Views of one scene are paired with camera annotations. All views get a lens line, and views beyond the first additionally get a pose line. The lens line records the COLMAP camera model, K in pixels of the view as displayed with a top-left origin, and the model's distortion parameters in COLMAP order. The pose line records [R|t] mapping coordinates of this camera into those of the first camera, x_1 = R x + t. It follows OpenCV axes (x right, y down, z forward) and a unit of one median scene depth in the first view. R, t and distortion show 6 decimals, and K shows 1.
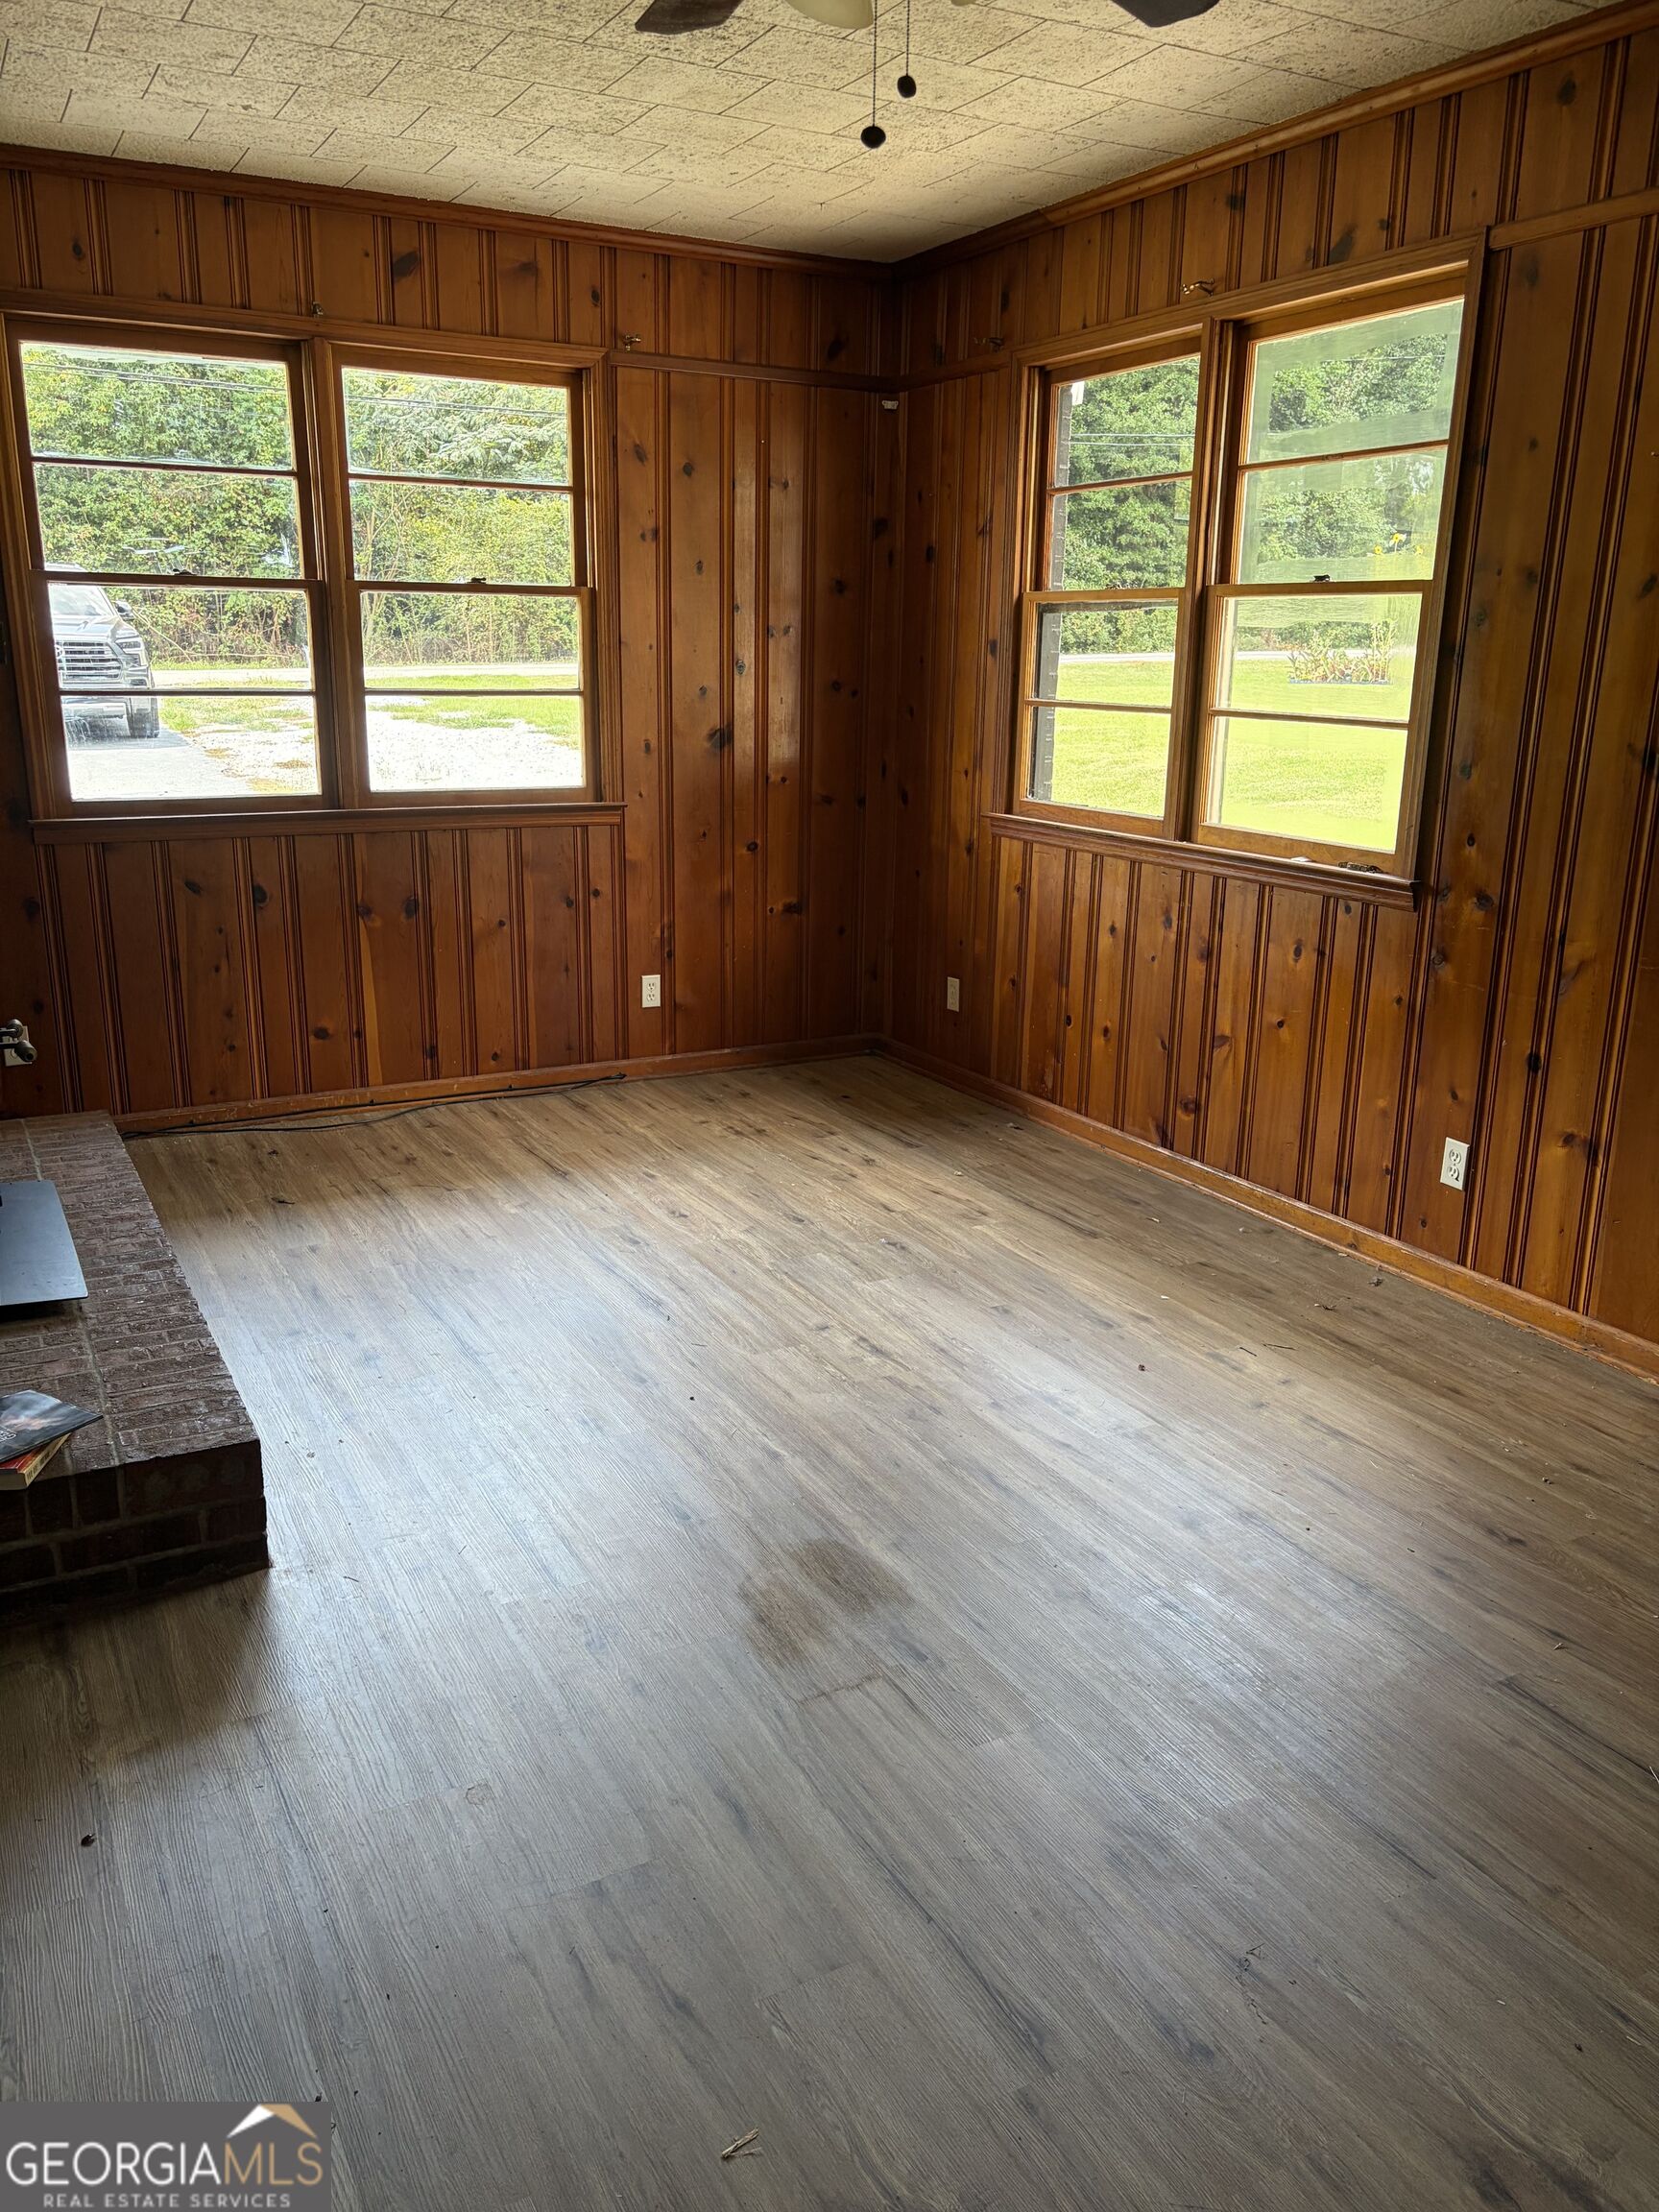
lens RADIAL K [[1670.0, 0, 826.0], [0, 1670.0, 1103.6], [0, 0, 1]] dist [0.026718, -0.008381]
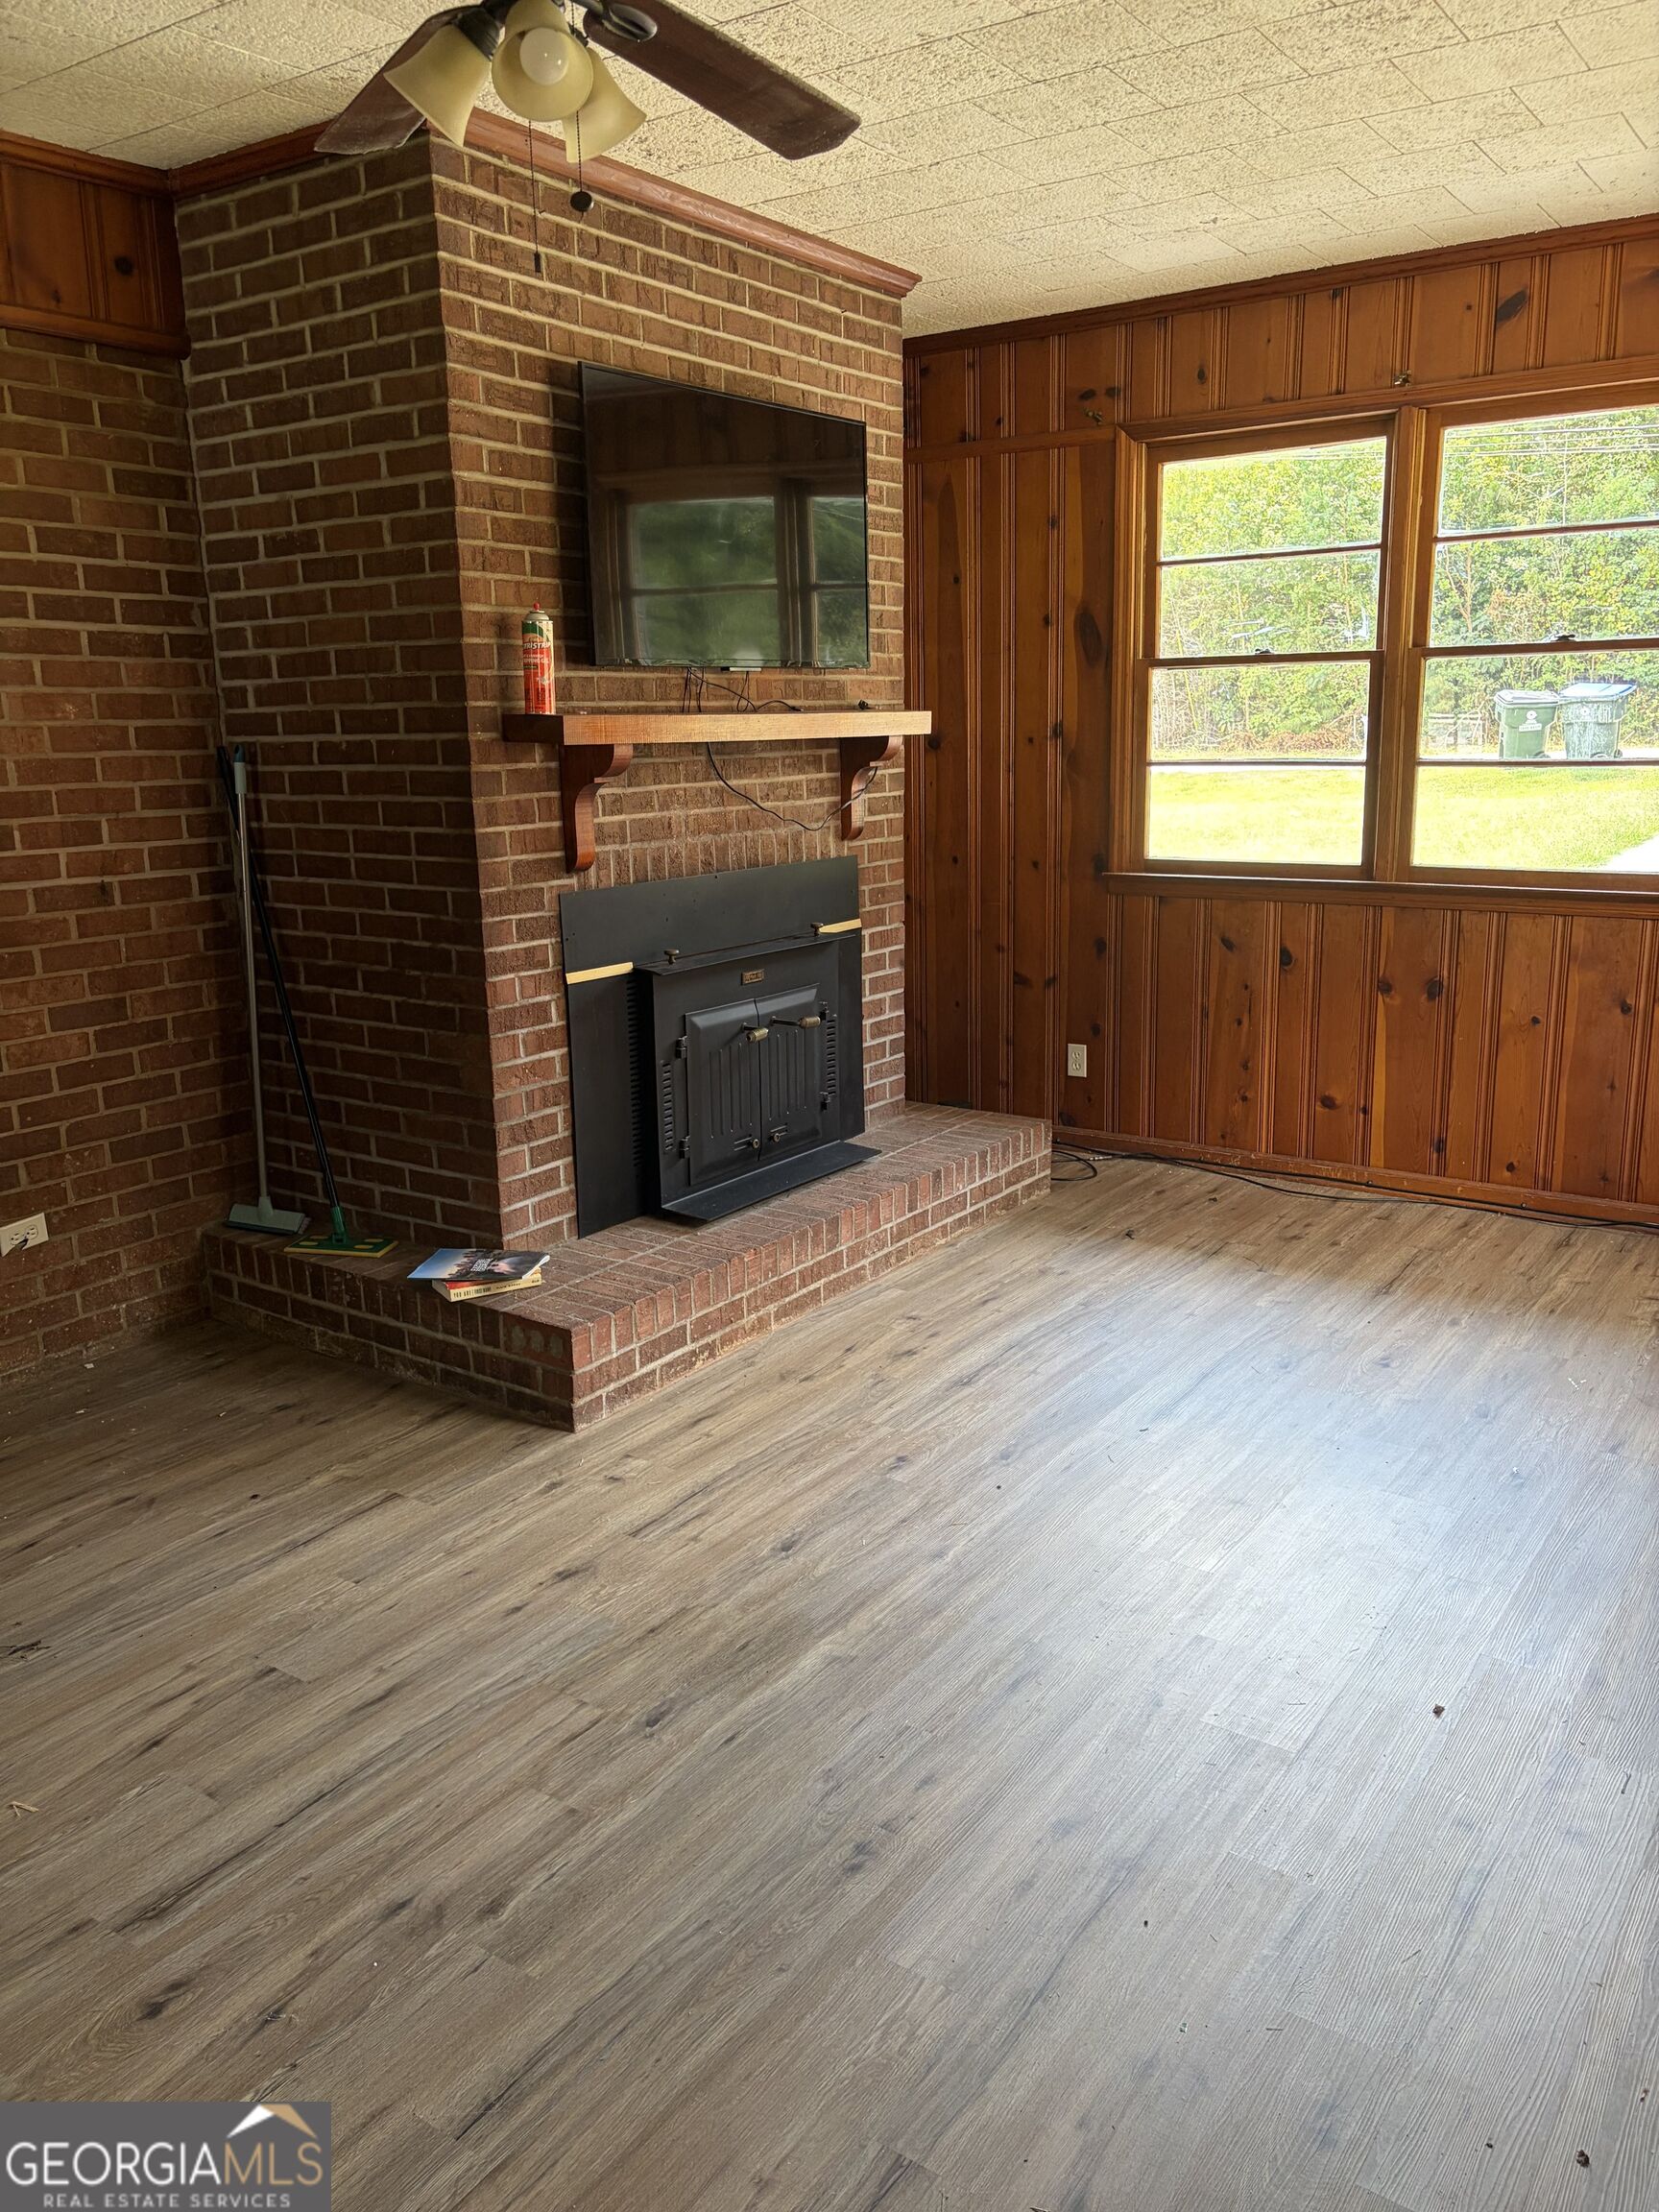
lens RADIAL K [[1670.0, 0, 827.5], [0, 1670.0, 1104.5], [0, 0, 1]] dist [0.026718, -0.008381]
pose [[0.447218, 0.181764, -0.875761, 0.452979], [-0.213503, 0.972523, 0.092819, -0.071890], [0.868569, 0.145468, 0.473737, 0.278820]]
